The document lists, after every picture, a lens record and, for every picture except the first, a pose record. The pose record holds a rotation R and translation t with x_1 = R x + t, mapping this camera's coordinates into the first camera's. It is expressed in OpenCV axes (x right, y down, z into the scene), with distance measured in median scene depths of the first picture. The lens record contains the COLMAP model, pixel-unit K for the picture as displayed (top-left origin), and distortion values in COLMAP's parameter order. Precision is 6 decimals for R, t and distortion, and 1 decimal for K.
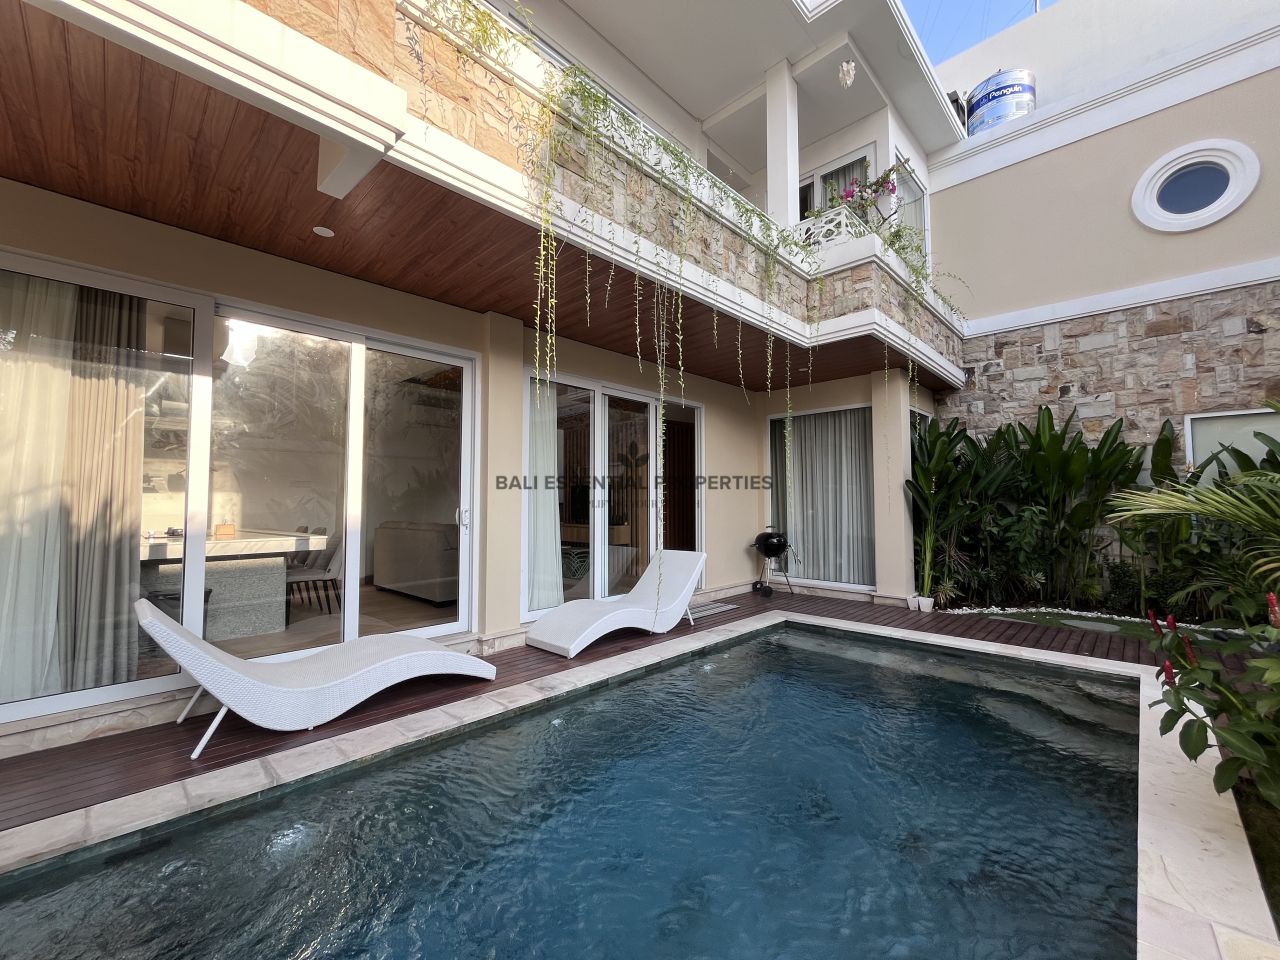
lens RADIAL K [[517.8, 0, 642.4], [0, 517.8, 477.3], [0, 0, 1]] dist [-0.003523, -0.000581]
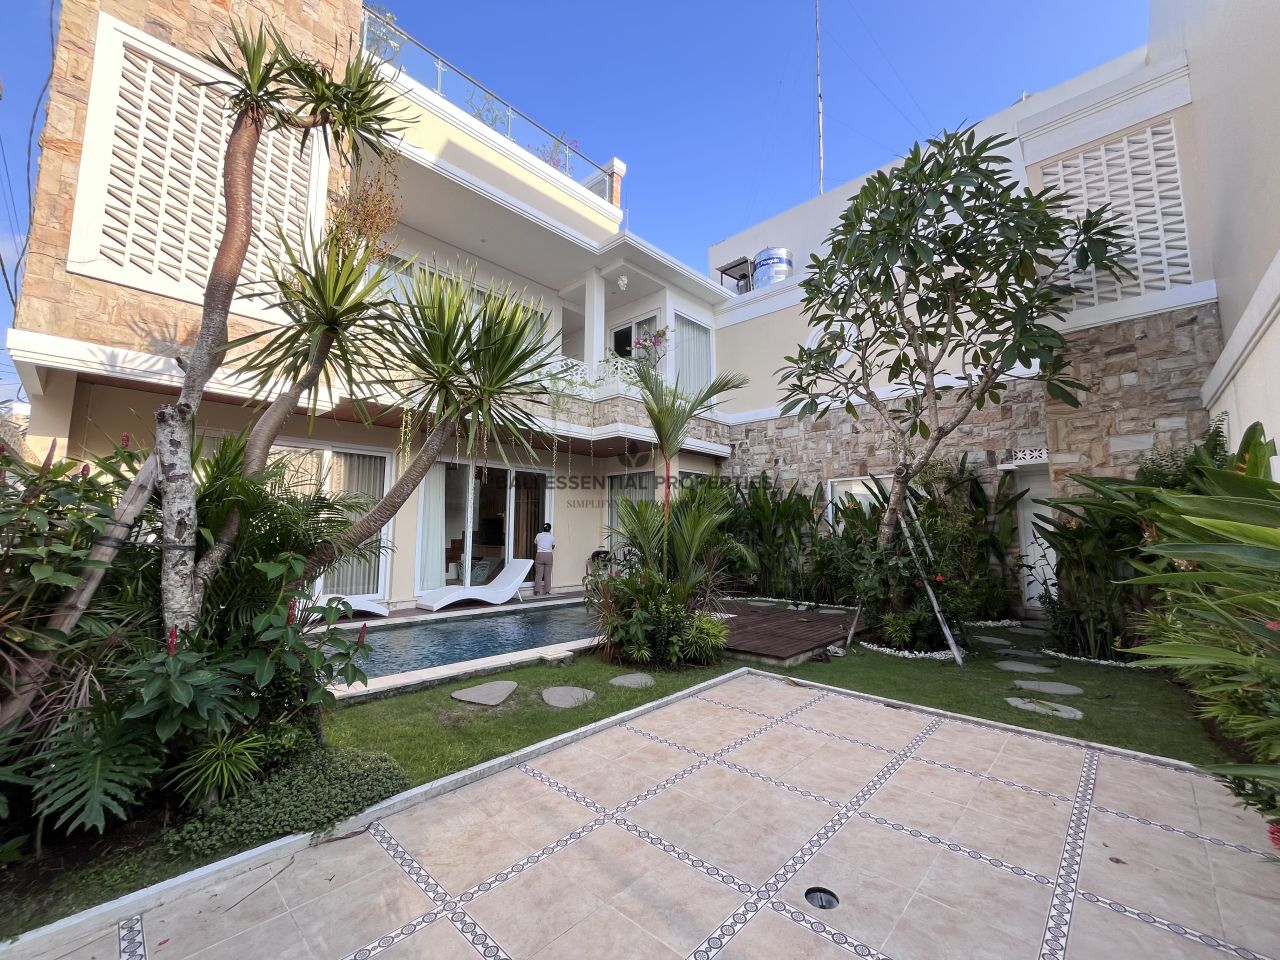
lens RADIAL K [[517.8, 0, 641.8], [0, 517.8, 479.4], [0, 0, 1]] dist [-0.003523, -0.000581]
pose [[0.999556, 0.005856, 0.029218, 0.370438], [-0.004161, 0.998324, -0.057731, -0.018755], [-0.029507, 0.057584, 0.997905, -0.627210]]
